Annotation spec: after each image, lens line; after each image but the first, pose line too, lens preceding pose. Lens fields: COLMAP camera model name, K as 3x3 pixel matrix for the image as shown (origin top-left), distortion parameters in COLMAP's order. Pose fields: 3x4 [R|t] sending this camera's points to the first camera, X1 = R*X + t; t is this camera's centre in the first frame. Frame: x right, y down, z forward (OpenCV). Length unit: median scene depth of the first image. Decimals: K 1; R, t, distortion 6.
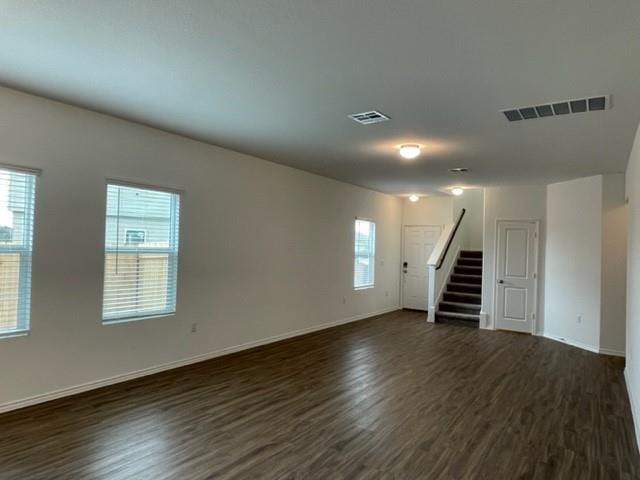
lens RADIAL K [[423.4, 0, 321.1], [0, 423.4, 236.4], [0, 0, 1]] dist [-0.007892, -0.003723]
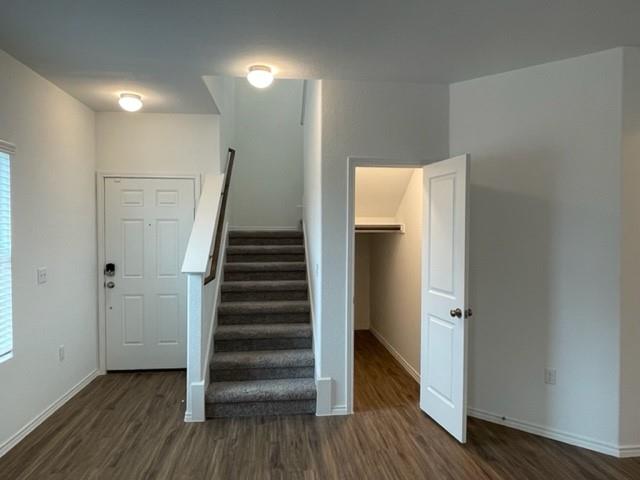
lens RADIAL K [[423.4, 0, 321.1], [0, 423.4, 236.4], [0, 0, 1]] dist [-0.007892, -0.003723]
pose [[0.768422, -0.041028, 0.638627, 0.109944], [0.008011, 0.998481, 0.054508, 0.015468], [-0.639894, -0.036770, 0.767583, 0.639374]]
